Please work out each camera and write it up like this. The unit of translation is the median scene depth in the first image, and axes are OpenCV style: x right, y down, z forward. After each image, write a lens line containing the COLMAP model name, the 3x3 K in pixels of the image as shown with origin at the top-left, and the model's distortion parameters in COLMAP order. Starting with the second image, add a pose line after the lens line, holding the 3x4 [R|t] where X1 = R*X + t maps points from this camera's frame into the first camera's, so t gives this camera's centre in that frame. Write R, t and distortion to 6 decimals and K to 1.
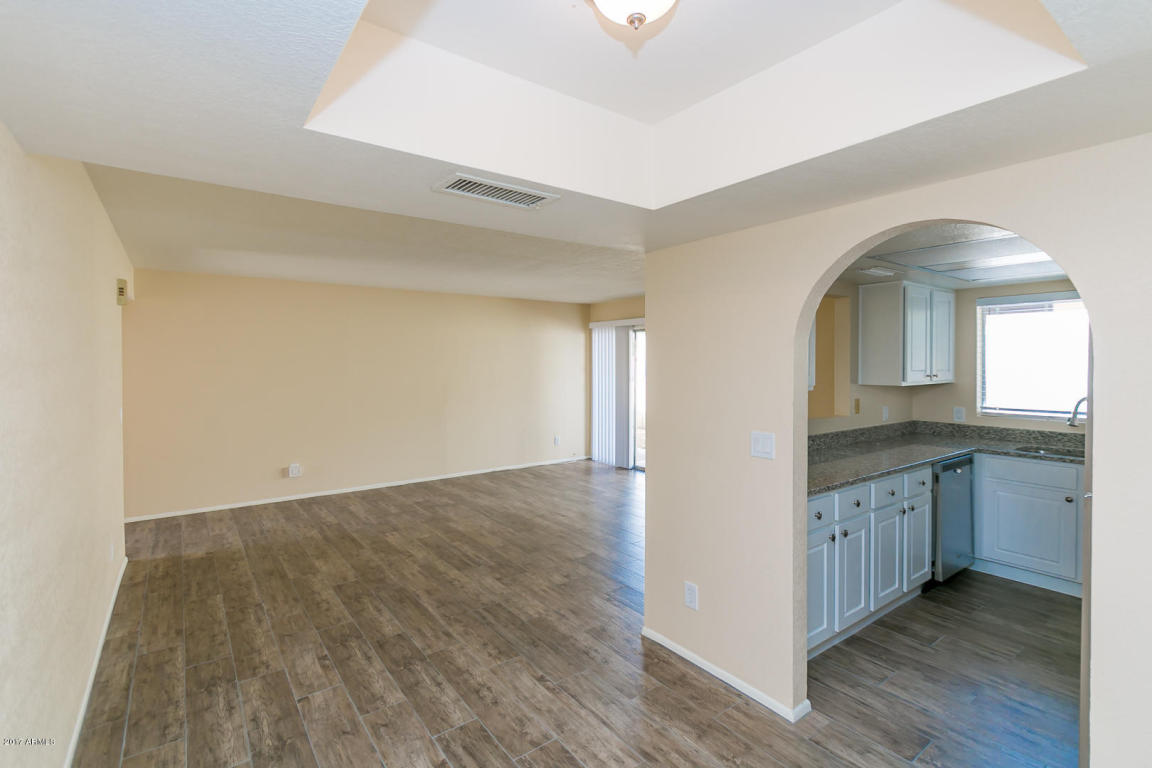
lens RADIAL K [[528.3, 0, 574.7], [0, 528.3, 369.0], [0, 0, 1]] dist [0.007555, -0.002591]
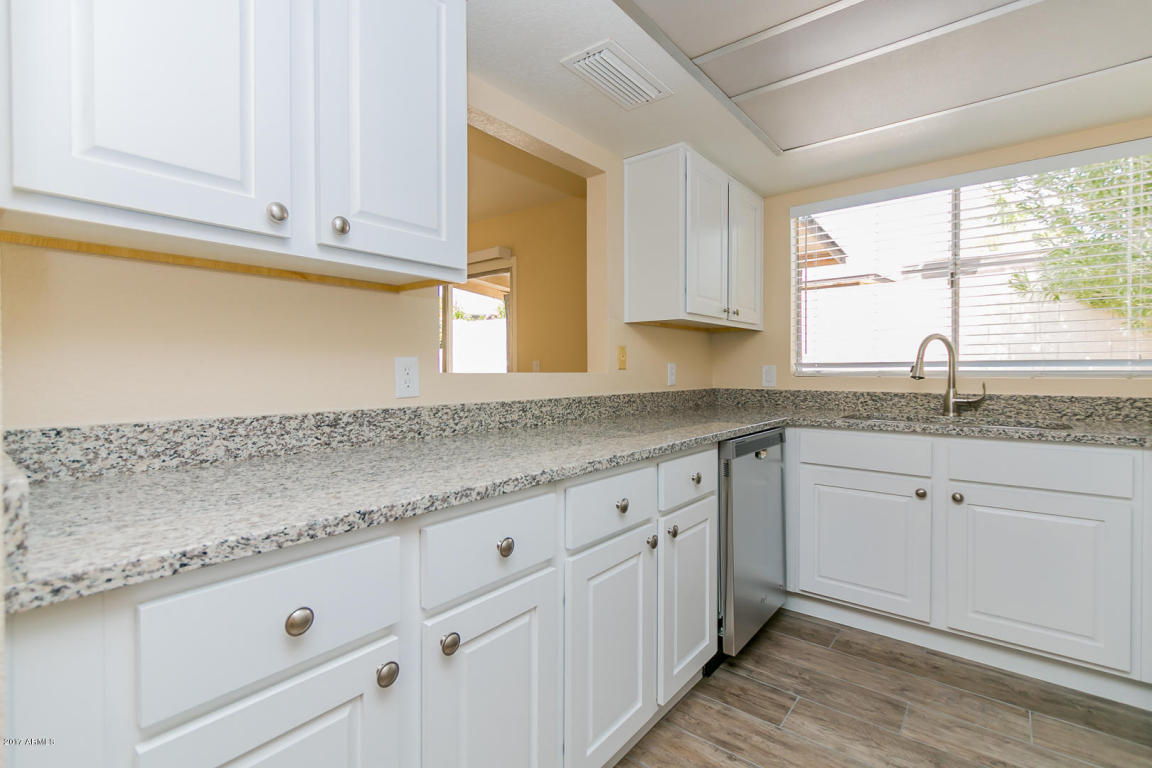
lens RADIAL K [[528.3, 0, 577.1], [0, 528.3, 371.5], [0, 0, 1]] dist [0.007555, -0.002591]
pose [[0.967972, -0.003954, 0.251026, 0.368785], [0.005662, 0.999965, -0.006082, 0.100189], [-0.250994, 0.007308, 0.967961, 0.470754]]
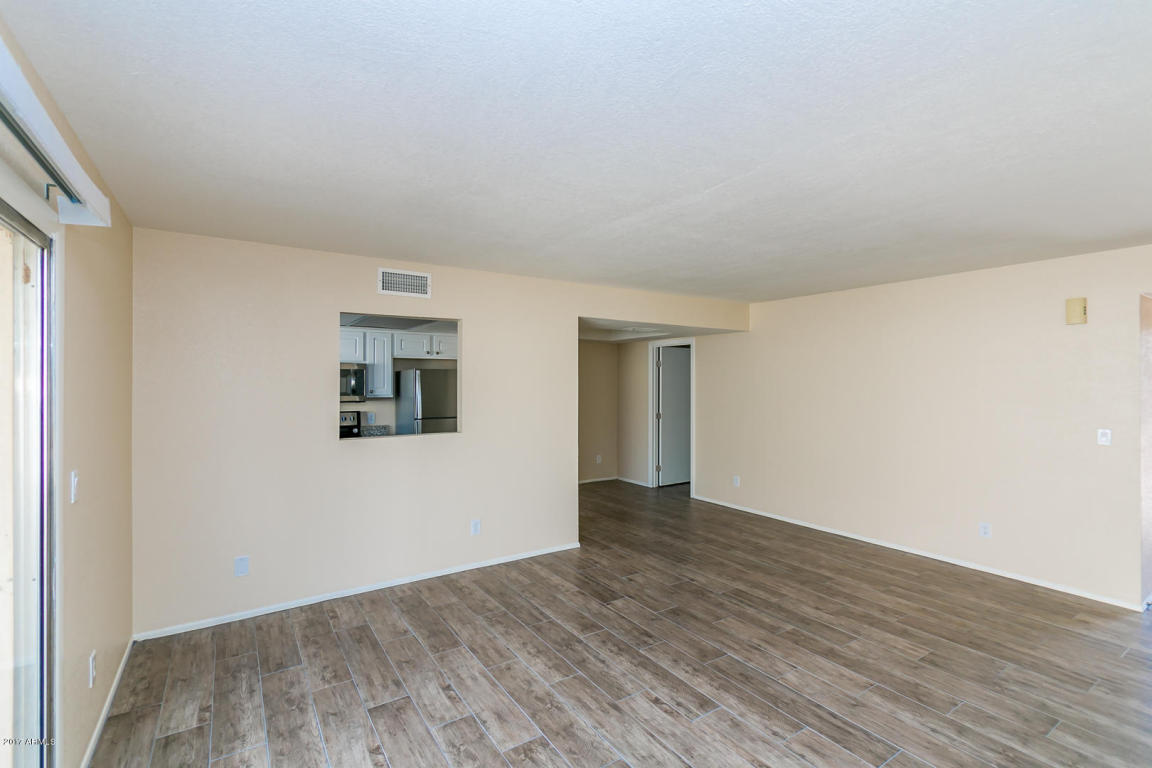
lens RADIAL K [[528.3, 0, 588.0], [0, 528.3, 382.1], [0, 0, 1]] dist [0.007555, -0.002591]
pose [[-0.999419, 0.001653, 0.034038, 0.036707], [0.002018, 0.999941, 0.010709, -0.026819], [-0.034019, 0.010771, -0.999363, 2.149154]]
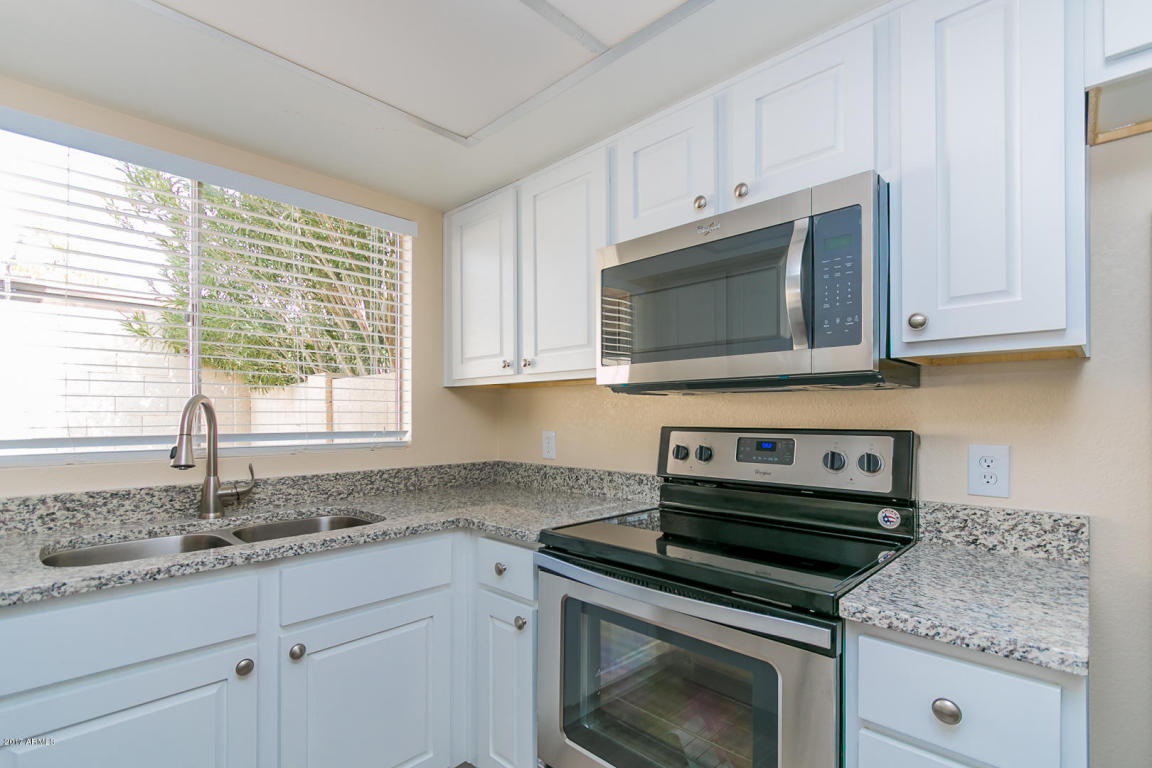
lens RADIAL K [[528.3, 0, 576.2], [0, 528.3, 418.0], [0, 0, 1]] dist [0.007555, -0.002591]
pose [[-0.171117, -0.000185, 0.985251, 0.503137], [0.004363, 0.999990, 0.000946, 0.071178], [-0.985241, 0.004461, -0.171114, 0.782377]]
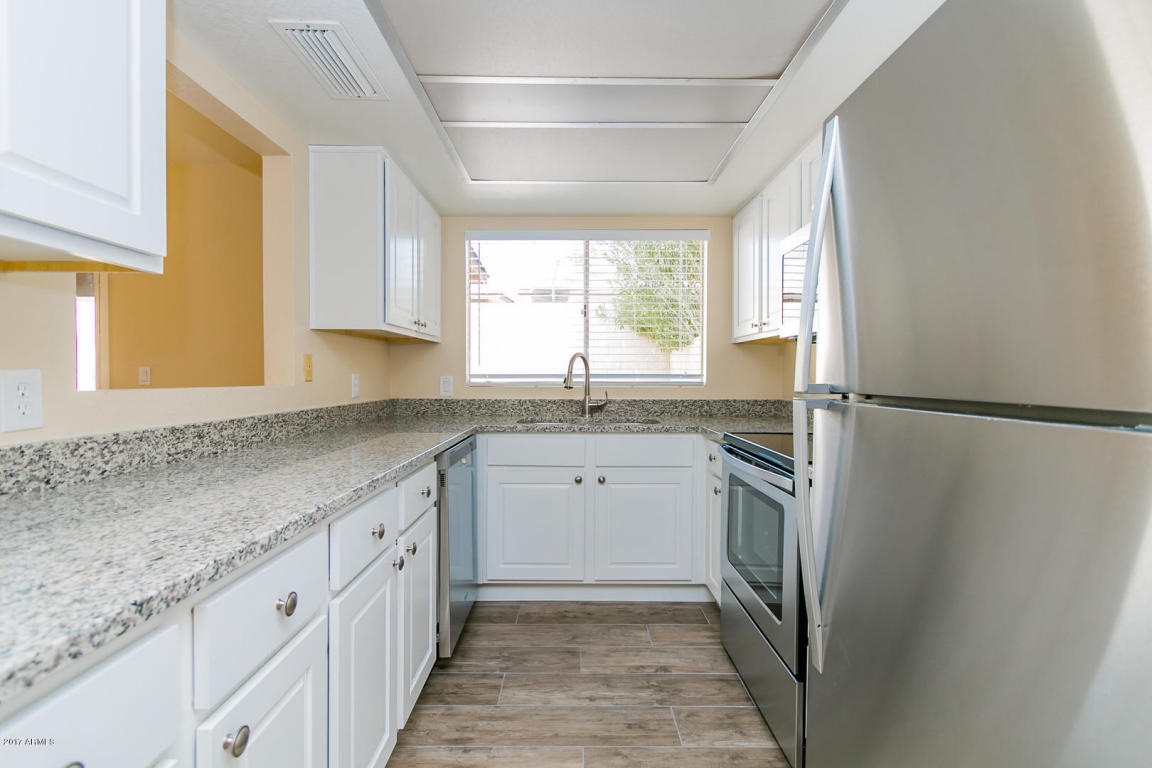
lens RADIAL K [[528.3, 0, 578.3], [0, 528.3, 375.2], [0, 0, 1]] dist [0.007555, -0.002591]
pose [[0.585597, 0.001105, 0.810601, 0.285091], [0.004141, 0.999982, -0.004354, 0.090509], [-0.810591, 0.005906, 0.585582, 0.508441]]
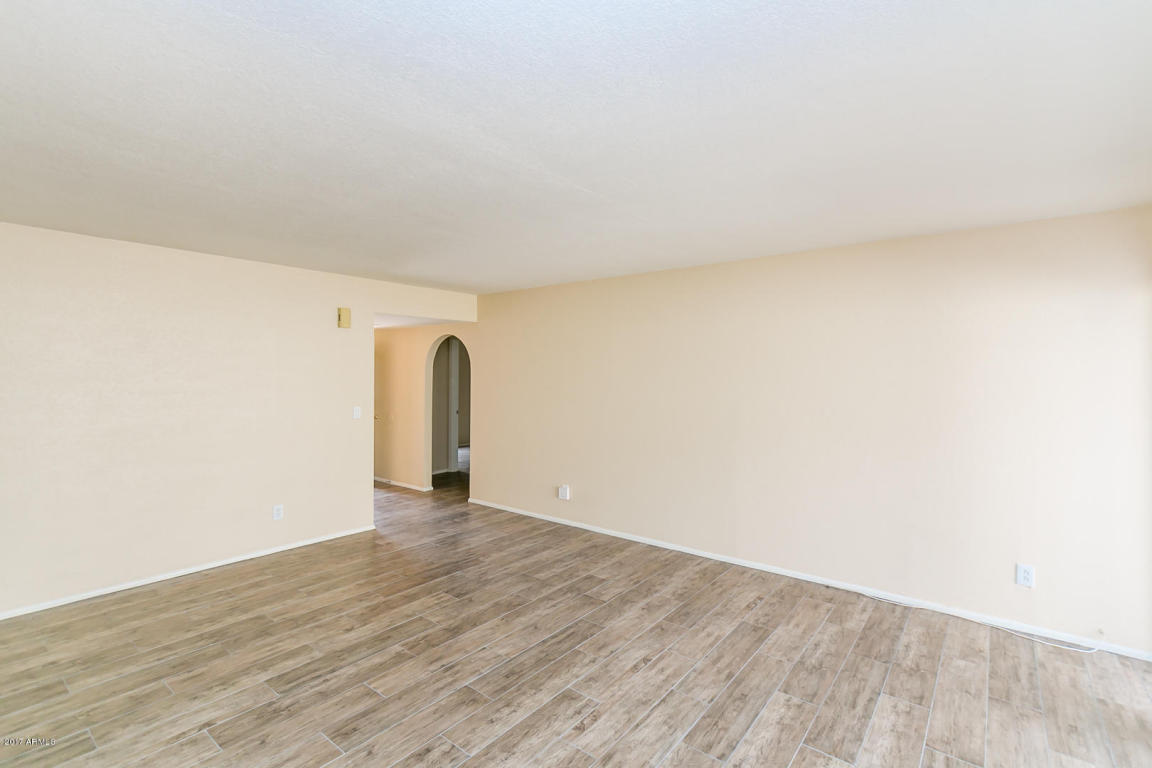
lens RADIAL K [[528.3, 0, 572.2], [0, 528.3, 378.4], [0, 0, 1]] dist [0.007555, -0.002591]
pose [[0.262859, 0.012064, -0.964759, 0.570467], [-0.017033, 0.999824, 0.007862, -0.017564], [0.964684, 0.014367, 0.263018, 1.269595]]
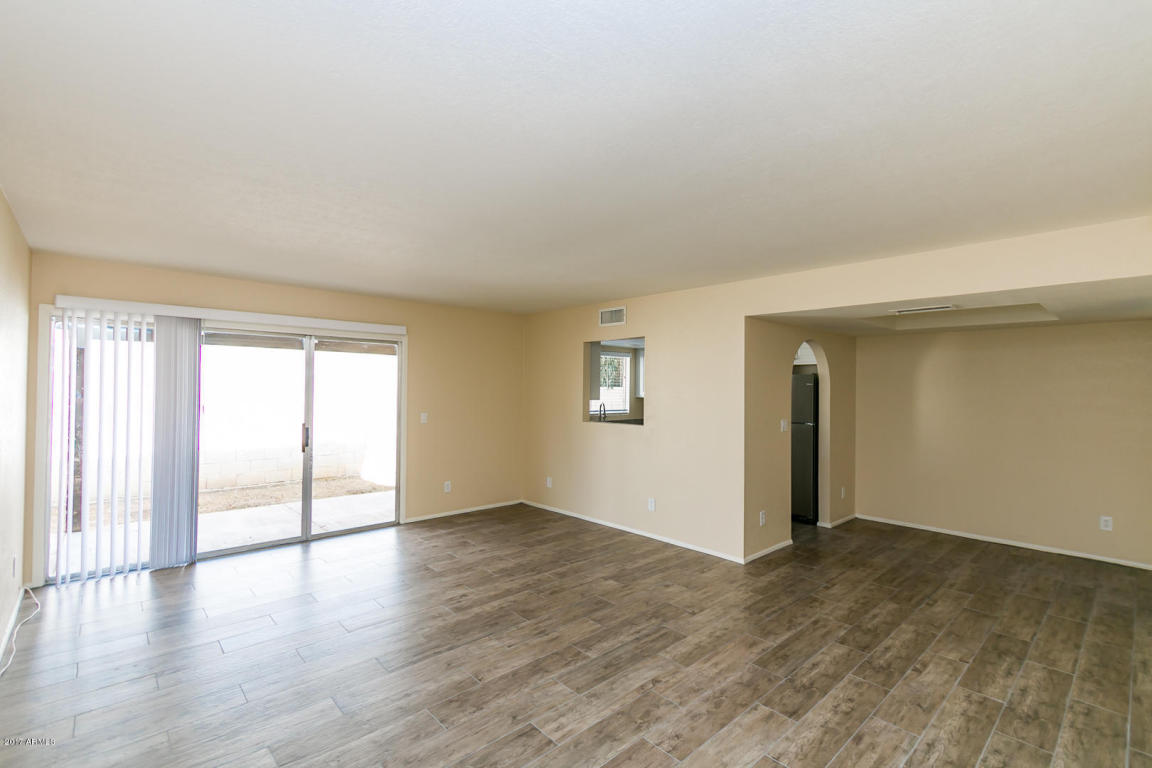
lens RADIAL K [[528.3, 0, 561.6], [0, 528.3, 382.8], [0, 0, 1]] dist [0.007555, -0.002591]
pose [[-0.093004, 0.006419, 0.995645, -1.097763], [0.001700, 0.999979, -0.006289, -0.013336], [-0.995664, 0.001107, -0.093013, 1.353921]]
